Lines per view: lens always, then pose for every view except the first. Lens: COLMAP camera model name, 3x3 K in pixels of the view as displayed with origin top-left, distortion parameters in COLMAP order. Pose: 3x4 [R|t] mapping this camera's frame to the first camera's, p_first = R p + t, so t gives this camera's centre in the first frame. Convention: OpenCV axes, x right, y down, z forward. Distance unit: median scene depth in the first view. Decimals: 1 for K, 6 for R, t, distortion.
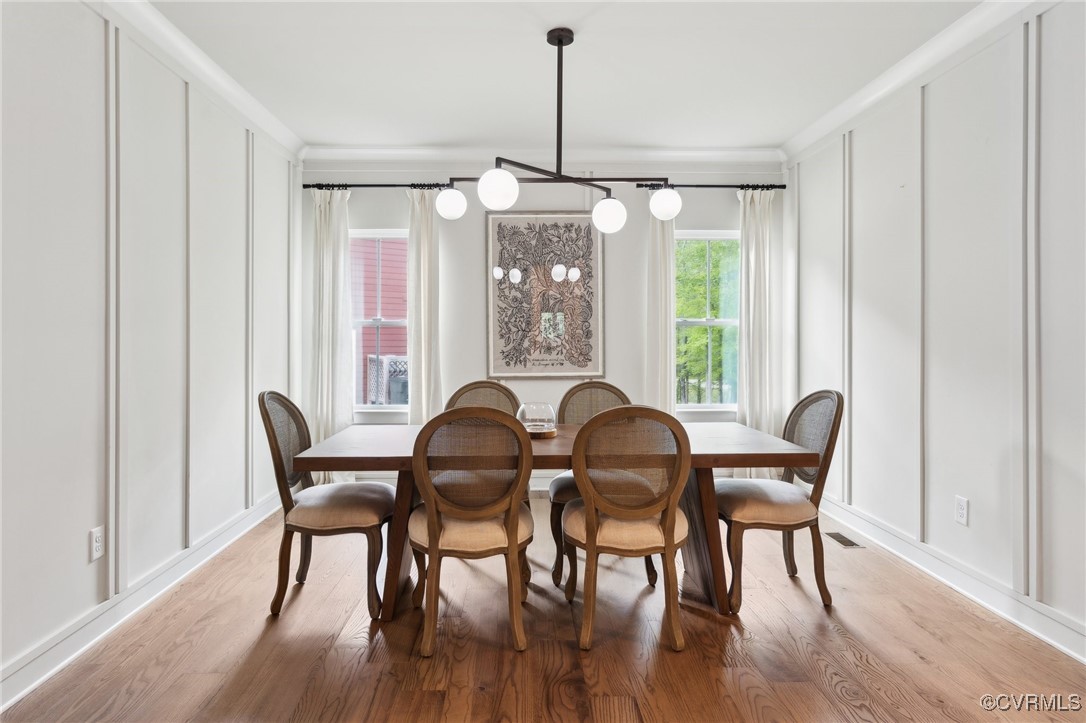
lens RADIAL K [[610.5, 0, 540.4], [0, 610.5, 334.4], [0, 0, 1]] dist [-0.000821, -0.000483]
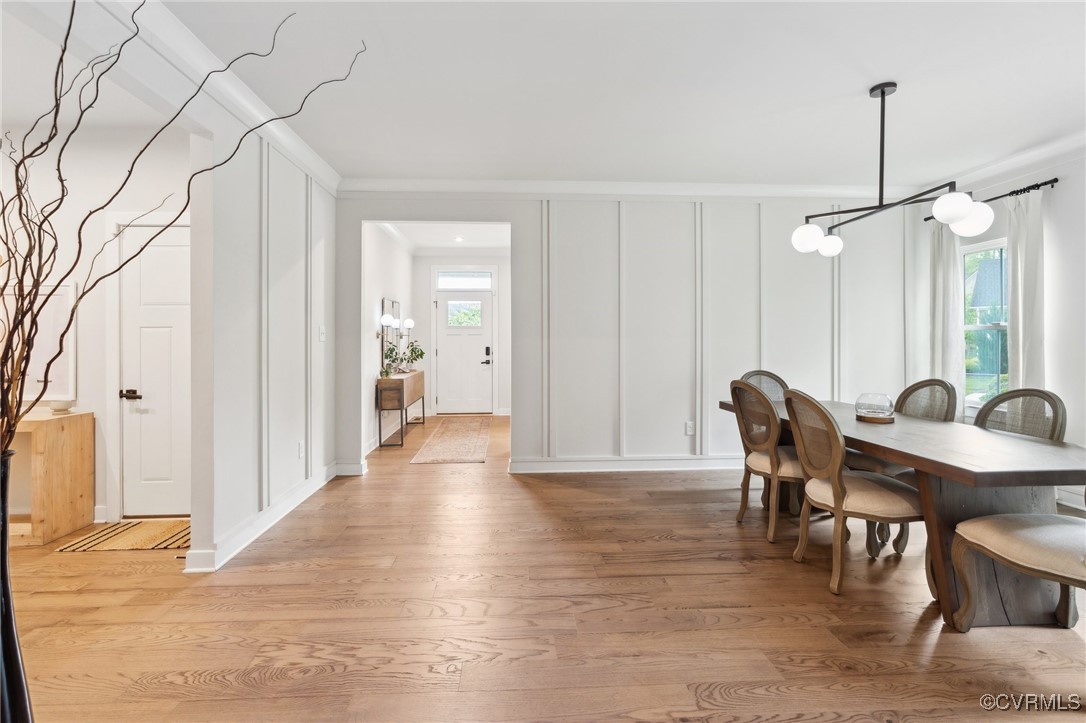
lens RADIAL K [[498.9, 0, 533.4], [0, 498.9, 349.3], [0, 0, 1]] dist [-0.004941, 0.000431]
pose [[0.027753, 0.021895, -0.999375, 1.152775], [0.001970, 0.999757, 0.021958, -0.005471], [0.999613, -0.002578, 0.027703, 0.340440]]
